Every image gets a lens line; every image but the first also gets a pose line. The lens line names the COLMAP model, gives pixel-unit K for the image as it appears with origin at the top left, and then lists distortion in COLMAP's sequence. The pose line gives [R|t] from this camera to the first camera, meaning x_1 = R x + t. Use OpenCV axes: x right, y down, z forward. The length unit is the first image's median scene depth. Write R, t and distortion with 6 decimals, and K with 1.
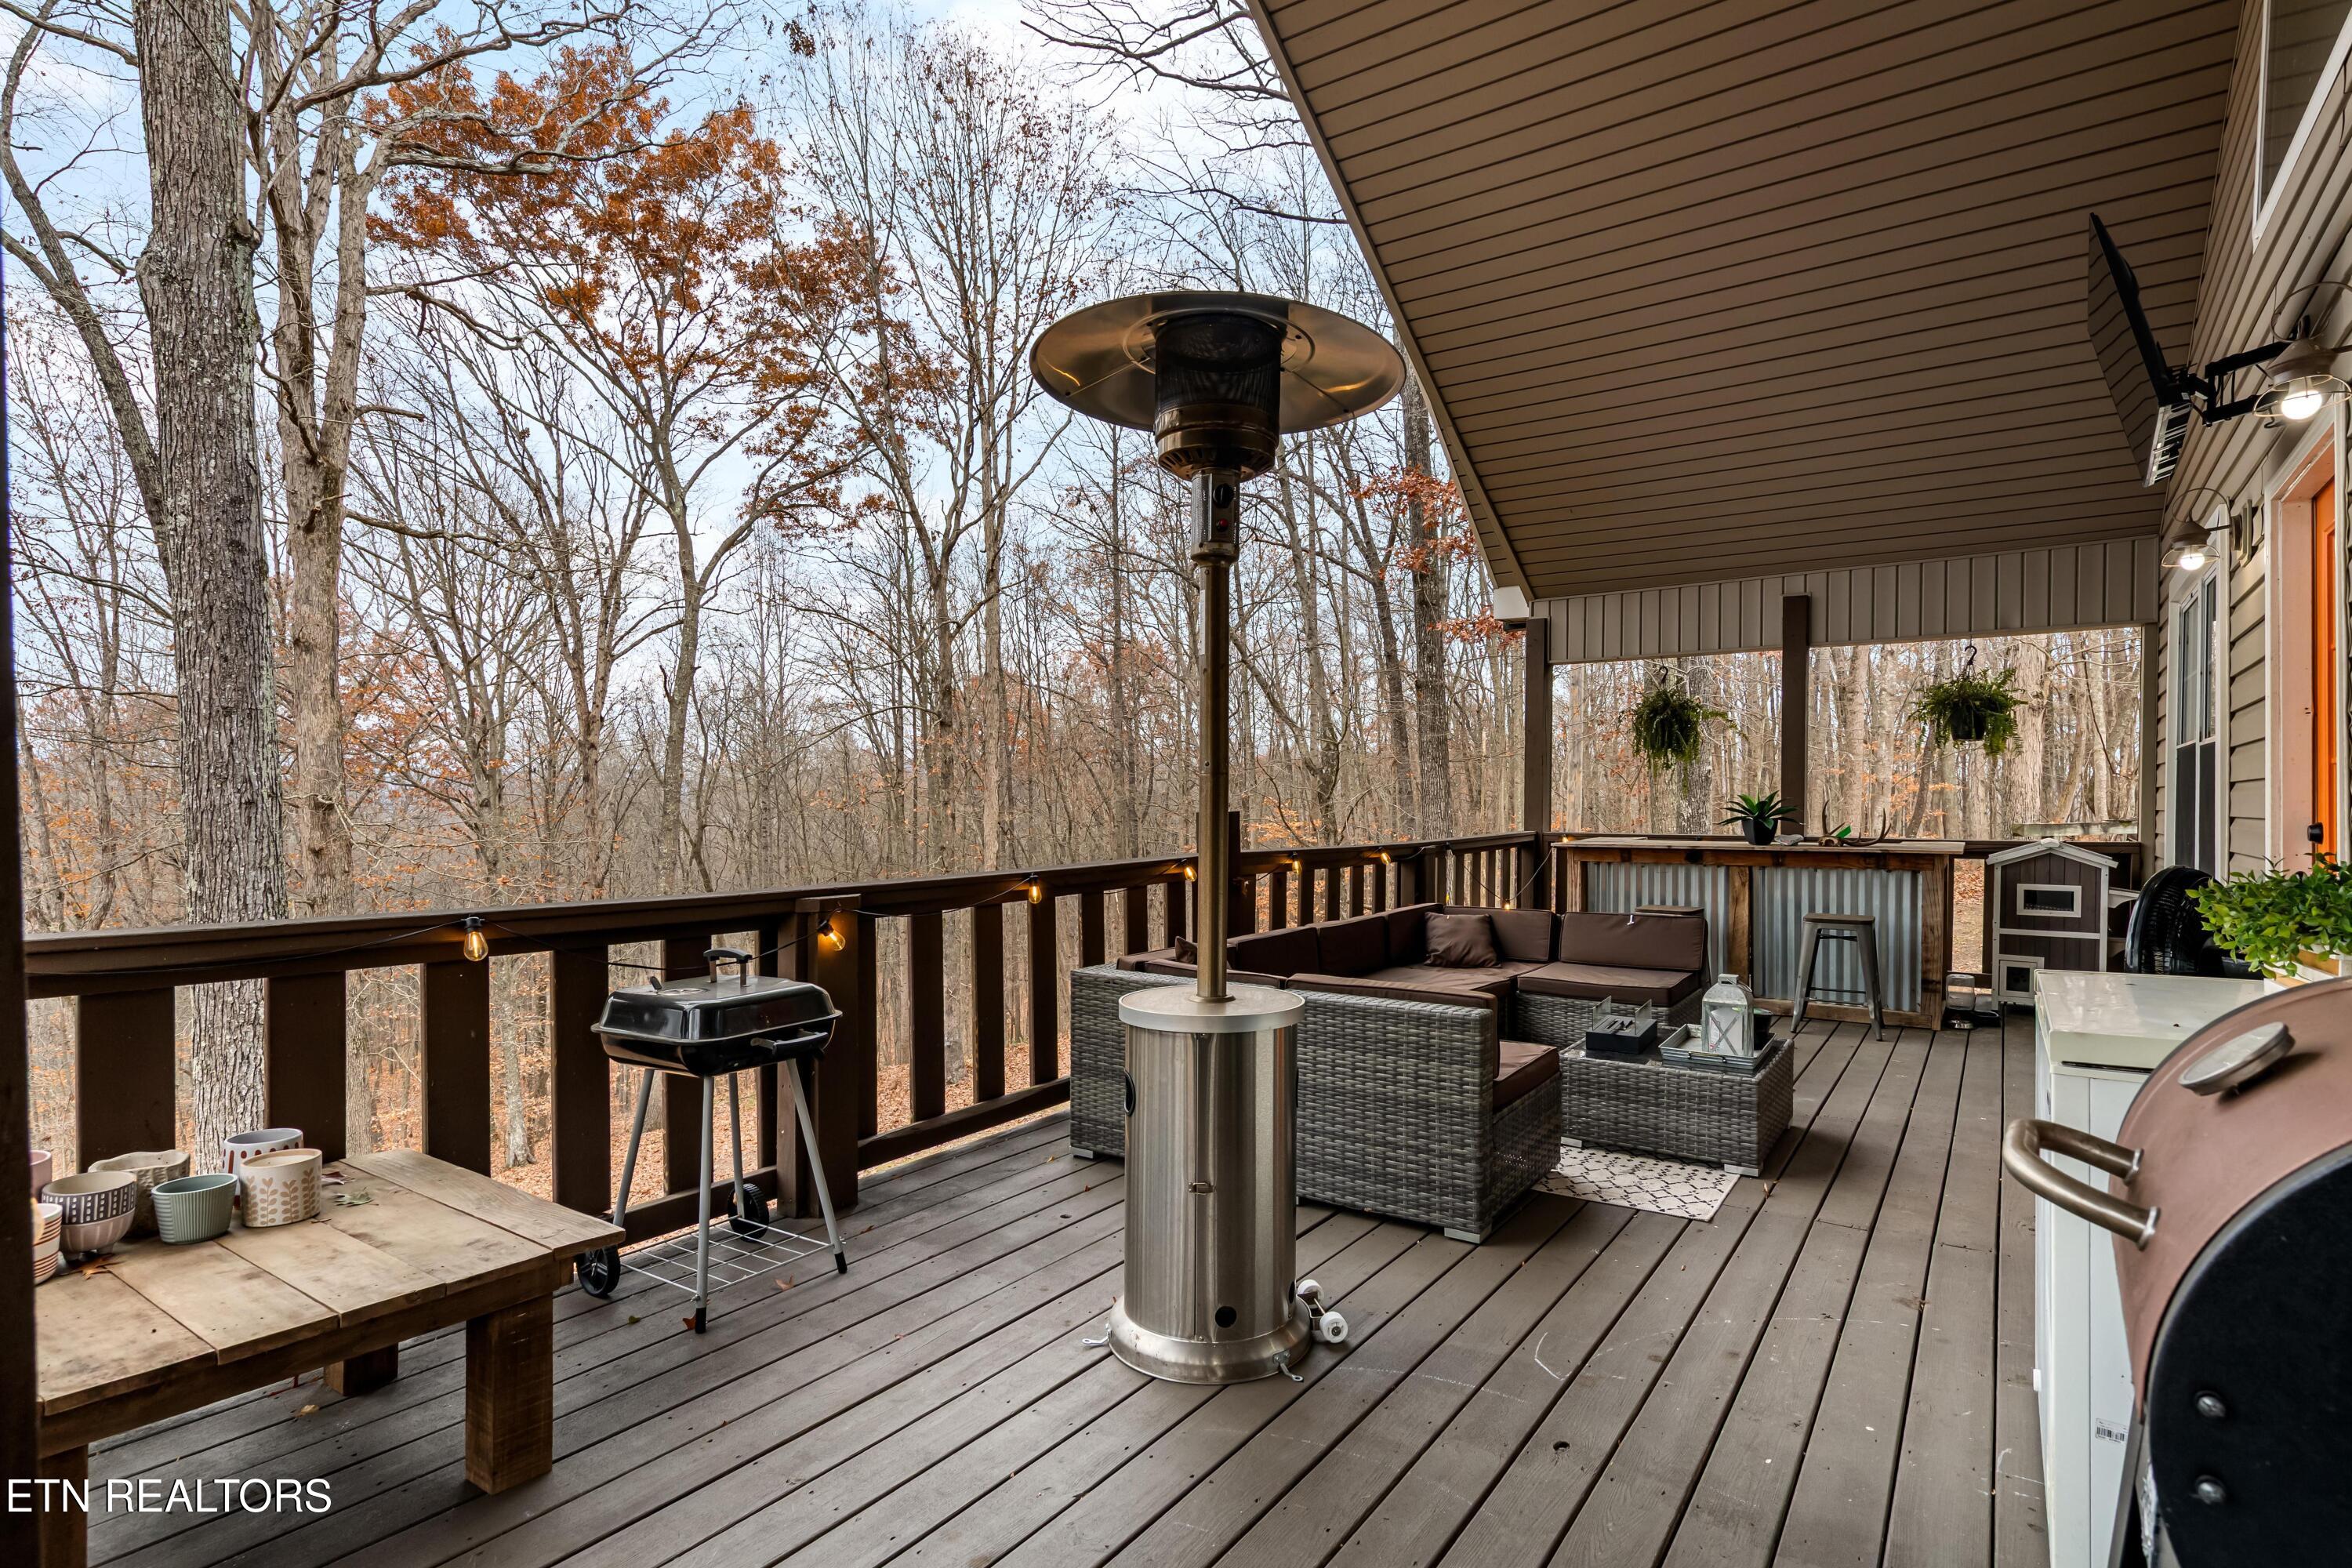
lens RADIAL K [[1147.1, 0, 1296.3], [0, 1147.1, 822.3], [0, 0, 1]] dist [-0.001228, -0.001731]
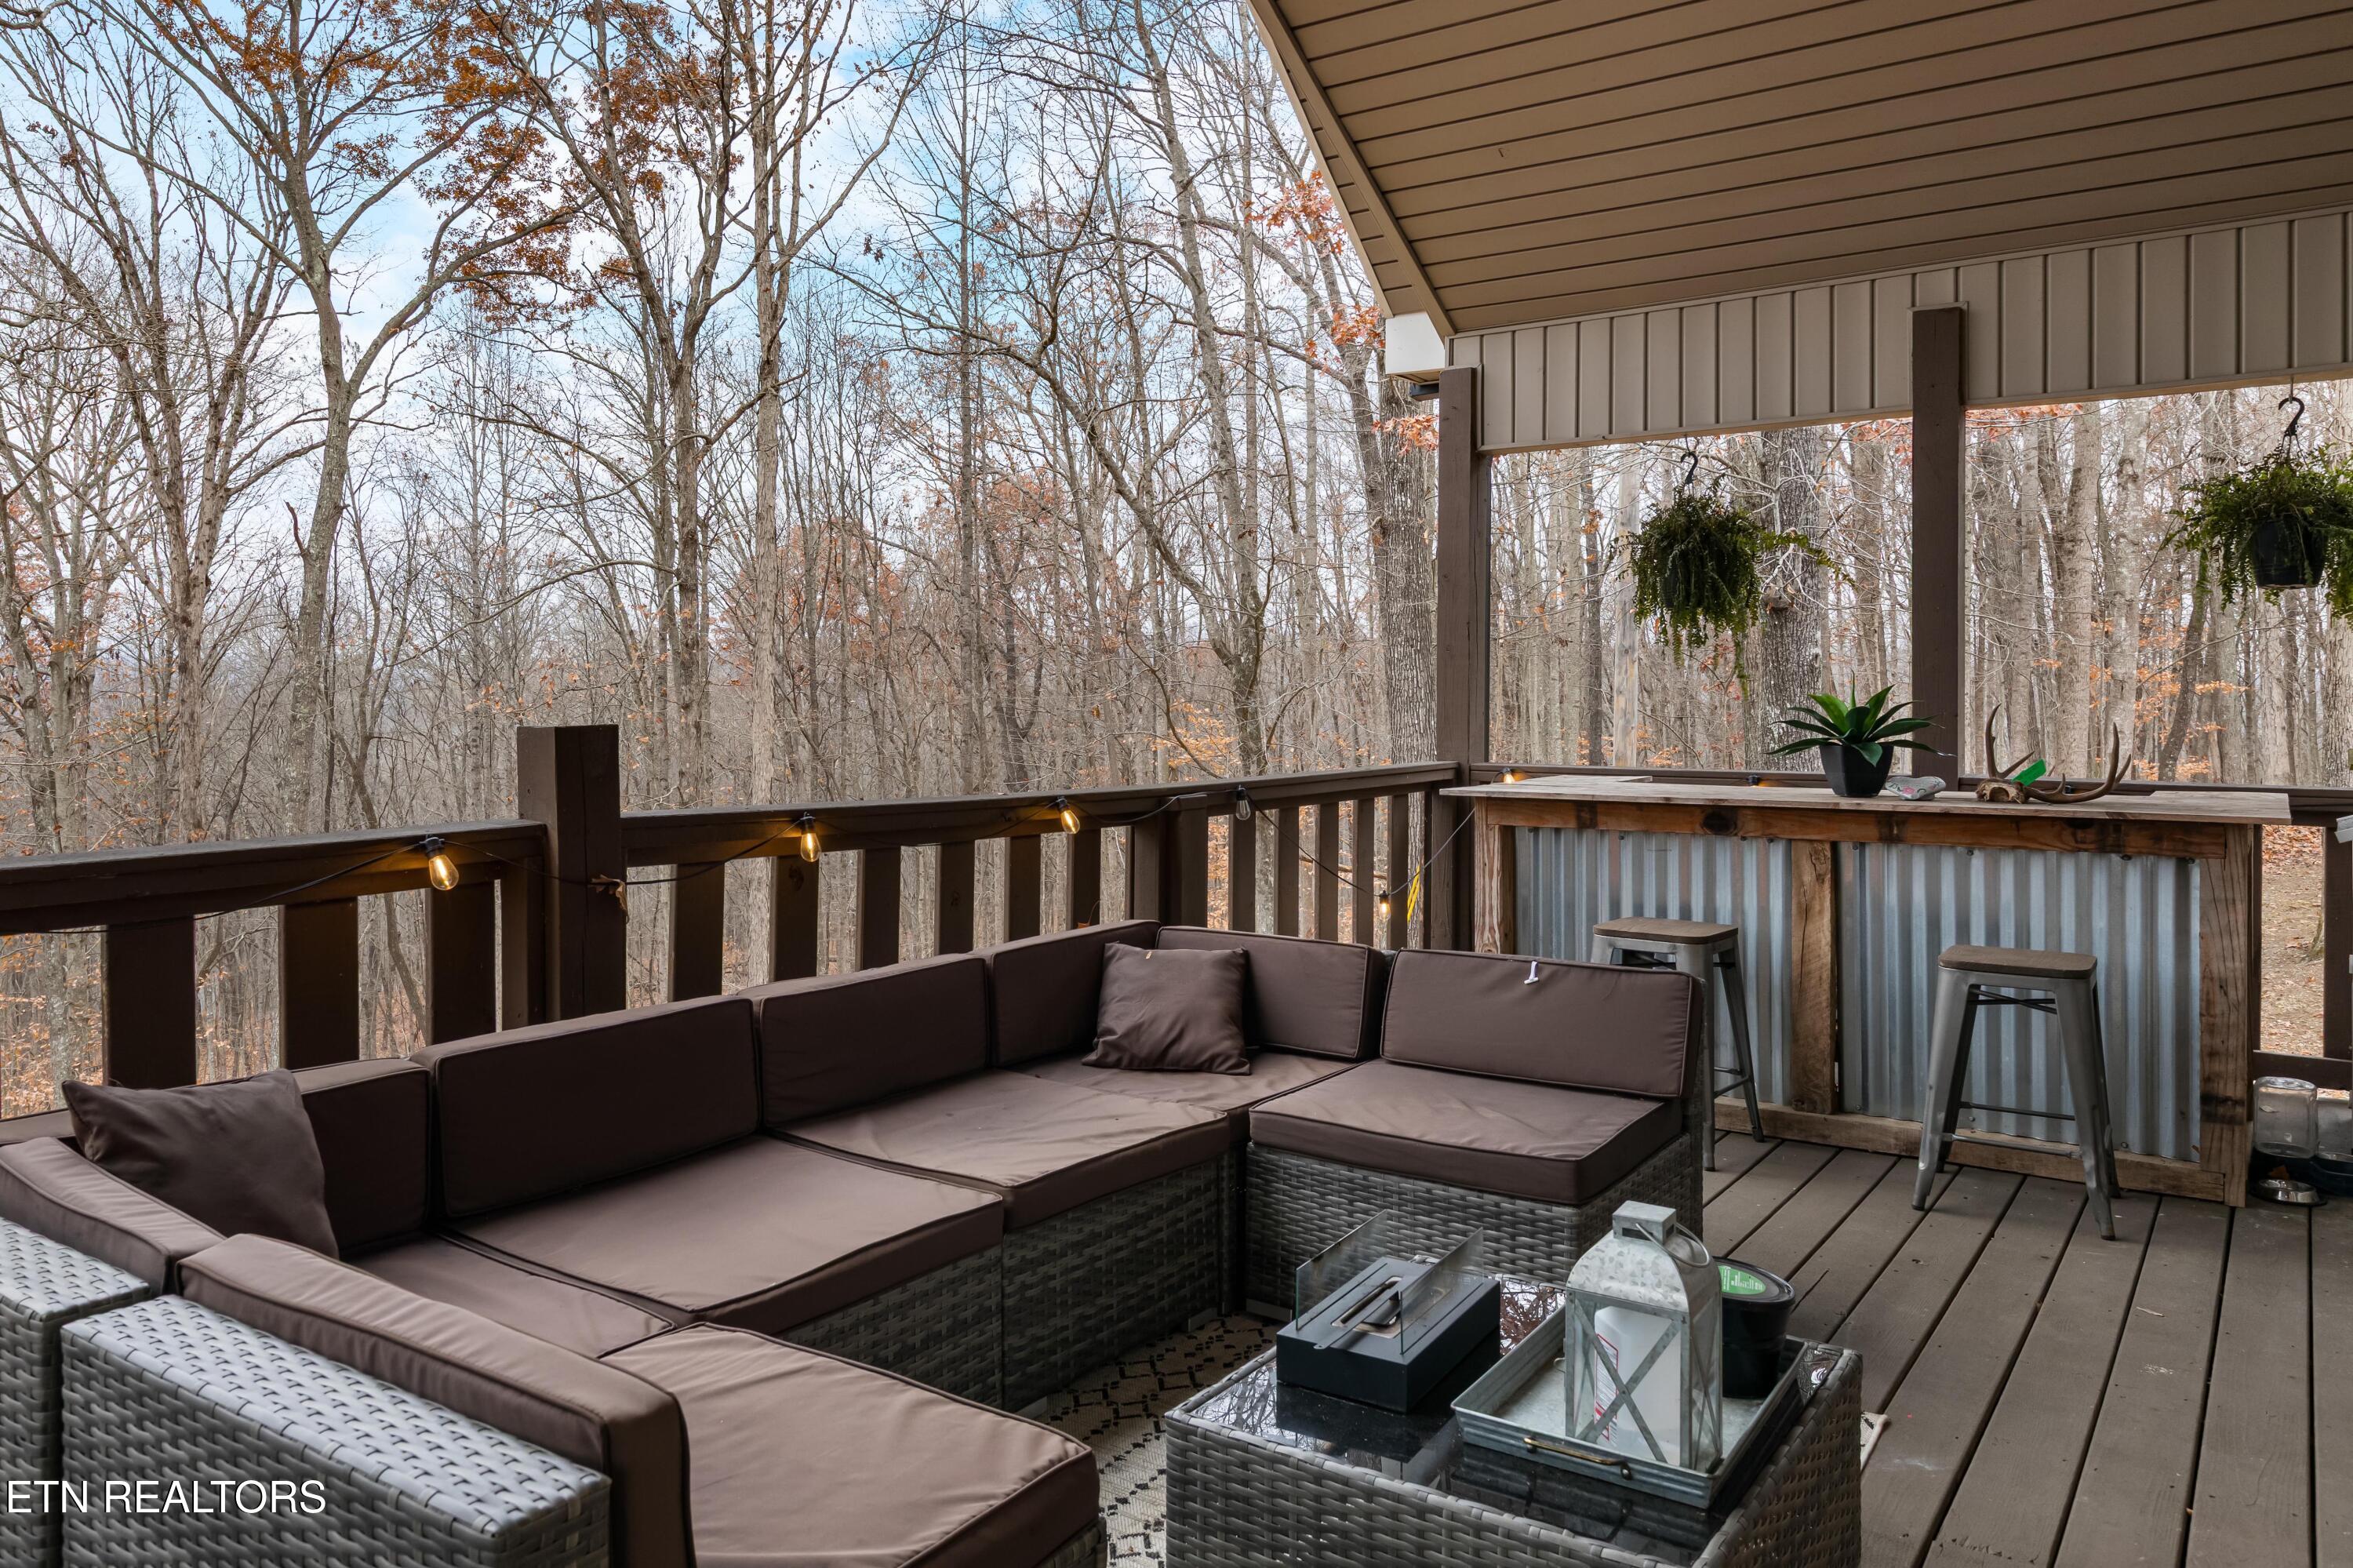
lens RADIAL K [[1667.4, 0, 1176.0], [0, 1667.4, 694.9], [0, 0, 1]] dist [0.004675, -0.008766]
pose [[0.999041, 0.003418, -0.043640, 0.054753], [-0.004505, 0.999681, -0.024832, -0.001804], [0.043541, 0.025005, 0.998739, 0.104083]]
